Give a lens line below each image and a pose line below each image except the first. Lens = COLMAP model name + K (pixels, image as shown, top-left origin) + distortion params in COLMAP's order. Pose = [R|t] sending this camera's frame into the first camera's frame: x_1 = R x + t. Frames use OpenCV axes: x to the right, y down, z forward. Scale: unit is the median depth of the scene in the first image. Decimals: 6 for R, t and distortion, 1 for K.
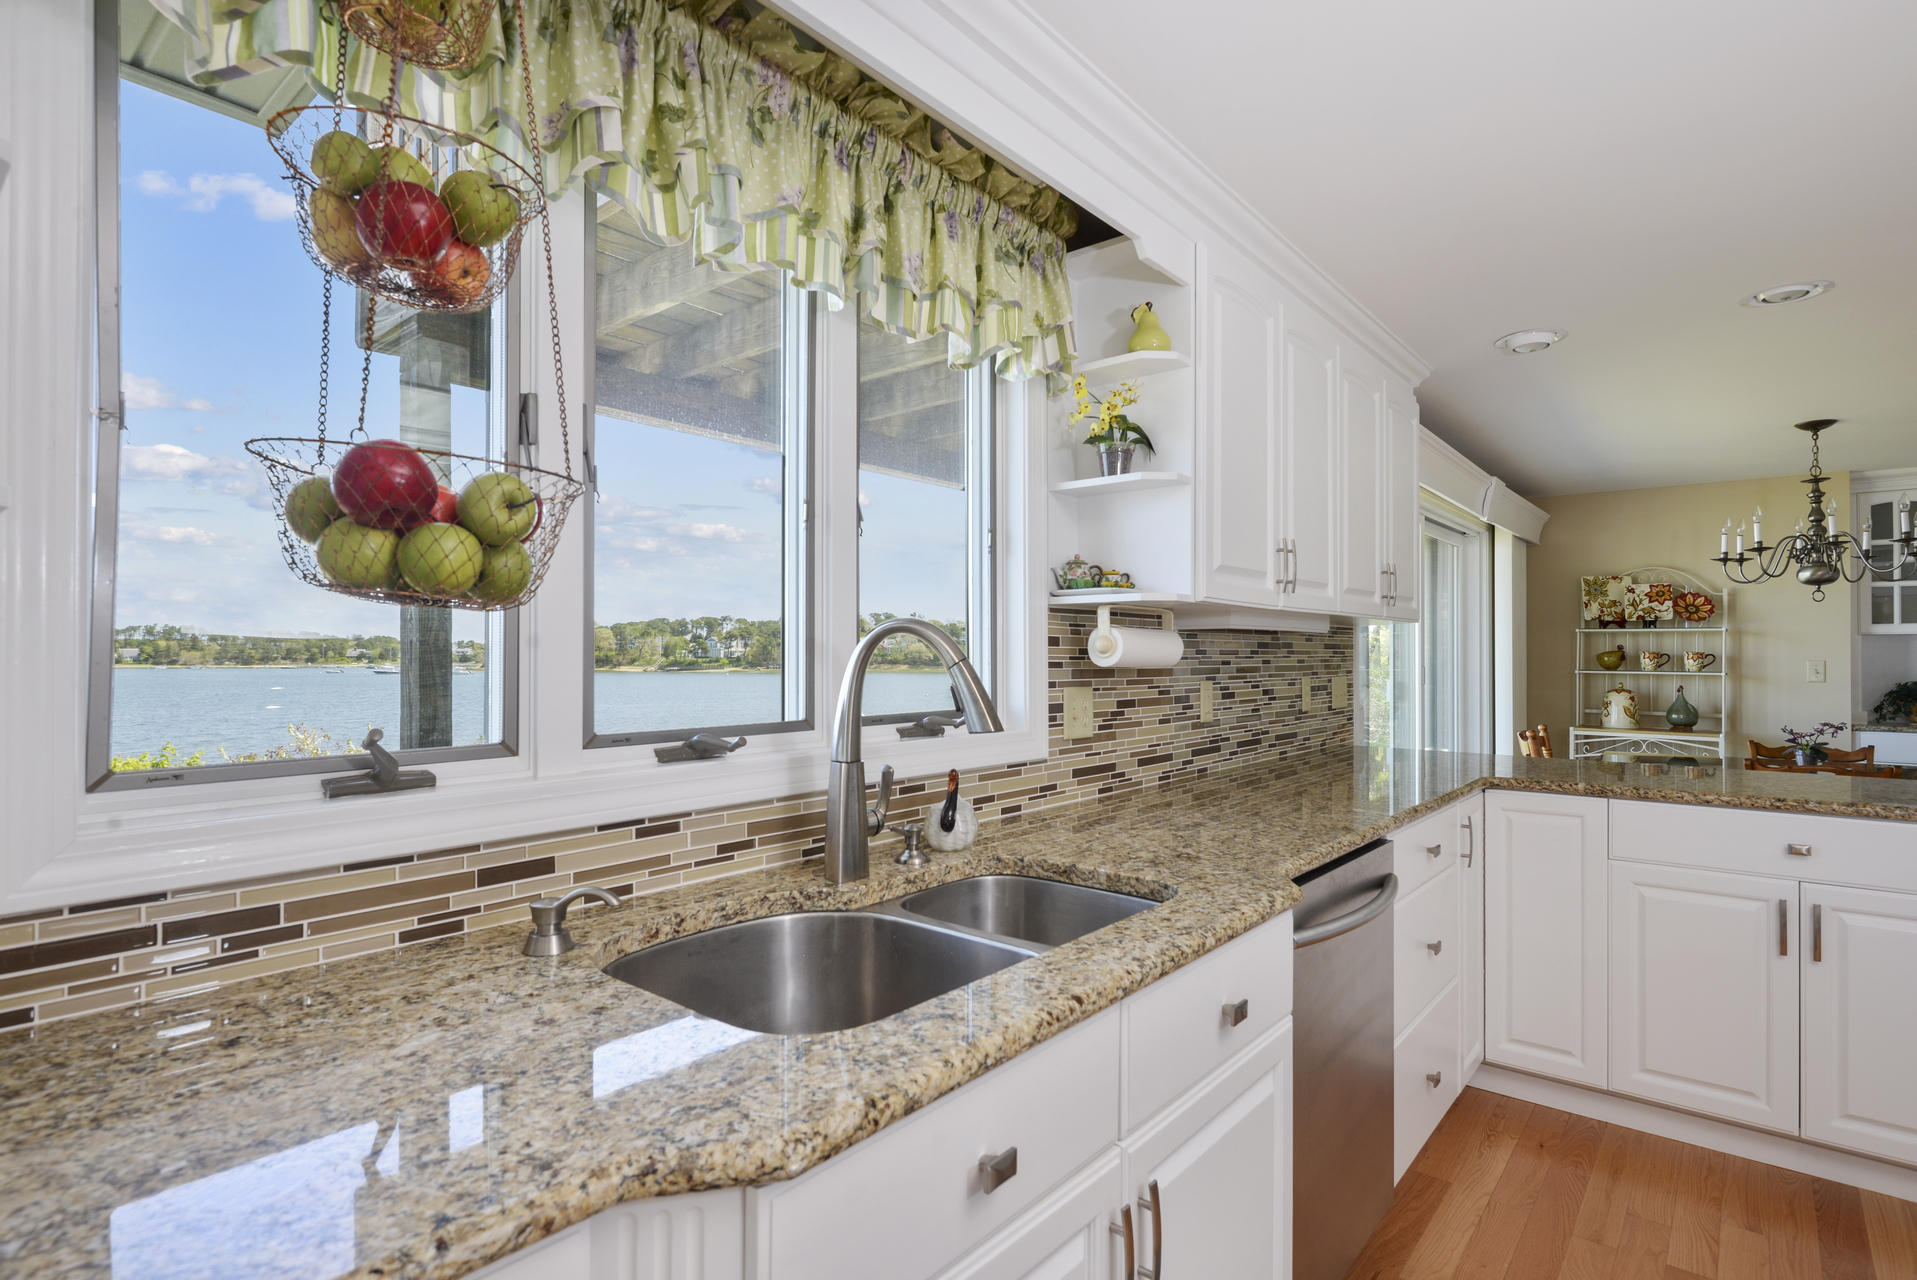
lens RADIAL K [[971.7, 0, 968.2], [0, 971.7, 650.8], [0, 0, 1]] dist [0.002587, -0.001368]
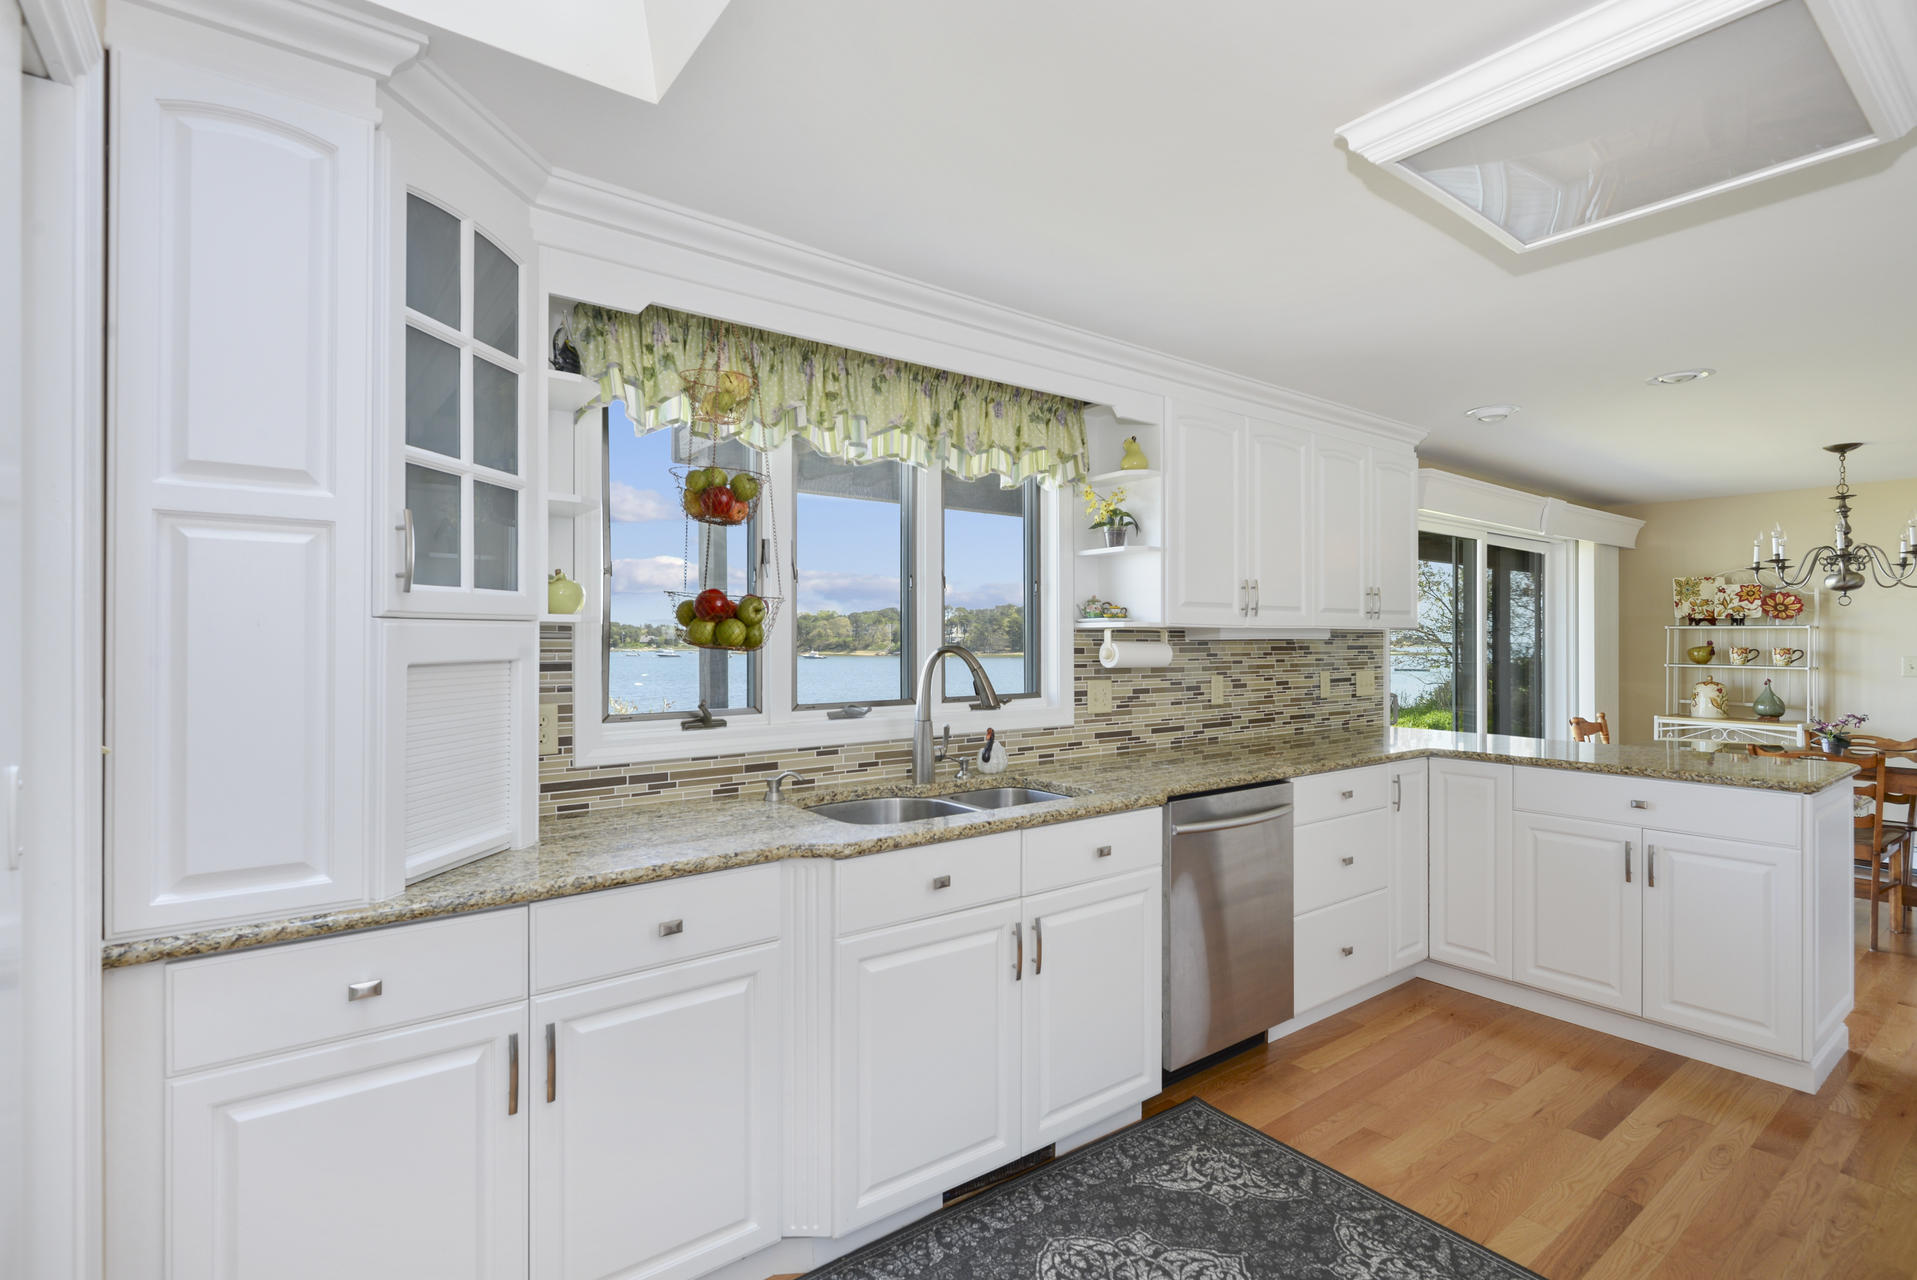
lens RADIAL K [[916.4, 0, 958.5], [0, 916.4, 640.0], [0, 0, 1]] dist [-0.002005, -0.000024]
pose [[0.972829, -0.001216, -0.231523, 0.229392], [0.002235, 0.999989, 0.004139, -0.032363], [0.231515, -0.004544, 0.972821, -0.463316]]
